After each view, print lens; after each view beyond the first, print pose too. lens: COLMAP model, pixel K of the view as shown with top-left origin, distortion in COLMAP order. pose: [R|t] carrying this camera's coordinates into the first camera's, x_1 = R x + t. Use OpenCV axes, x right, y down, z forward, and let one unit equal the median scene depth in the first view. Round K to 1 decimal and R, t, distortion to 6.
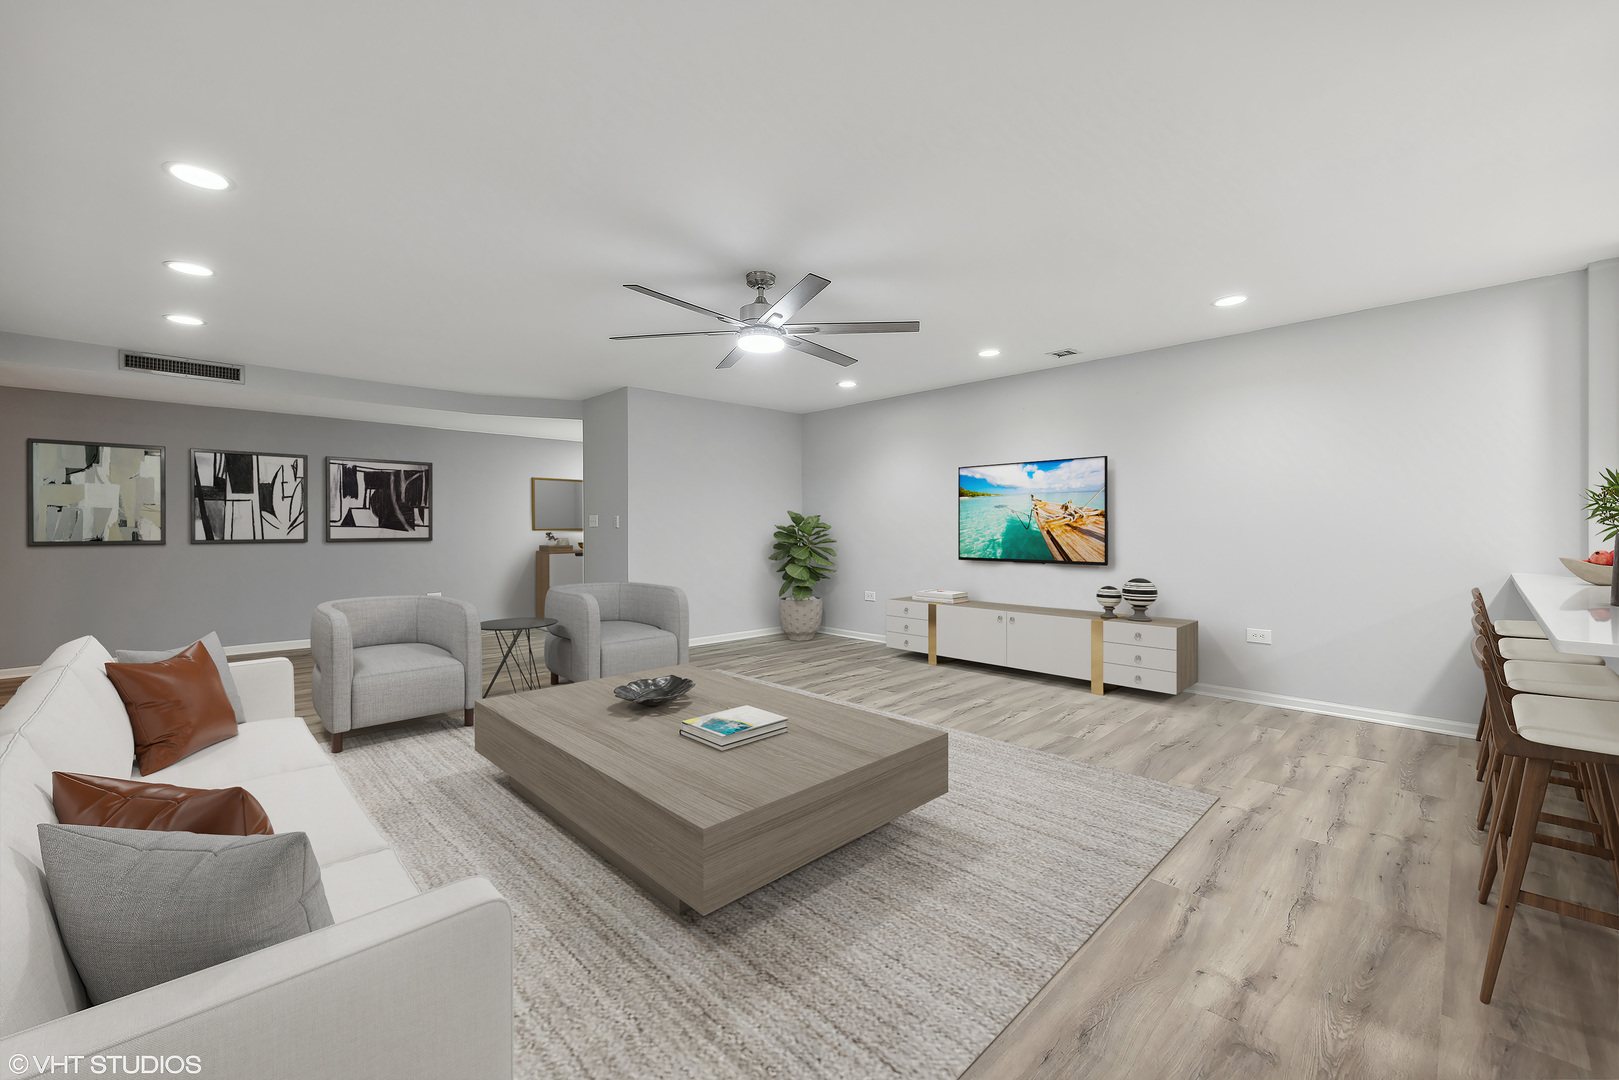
lens RADIAL K [[665.9, 0, 811.6], [0, 665.9, 532.3], [0, 0, 1]] dist [0.002750, 0.000030]
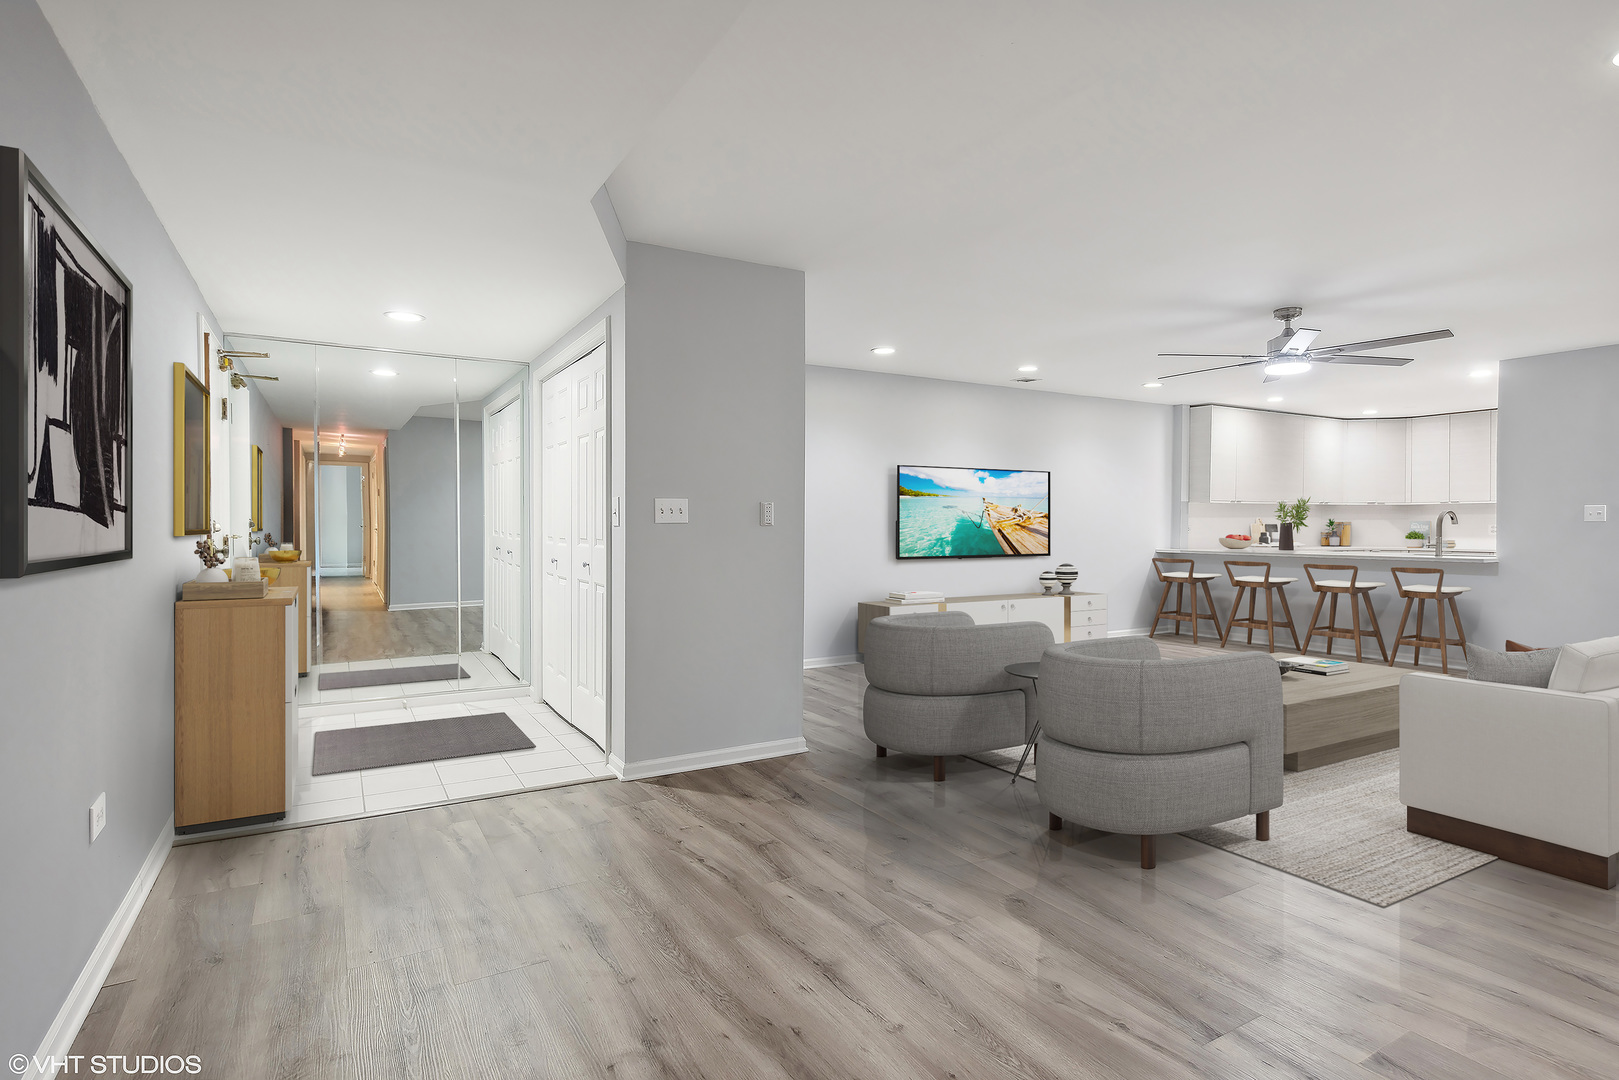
lens RADIAL K [[839.1, 0, 809.1], [0, 839.1, 536.9], [0, 0, 1]] dist [0.001556, -0.000013]
pose [[0.264167, -0.013130, 0.964388, -1.049950], [0.006842, 0.999908, 0.011739, -0.007841], [-0.964453, 0.003497, 0.264233, 0.842370]]
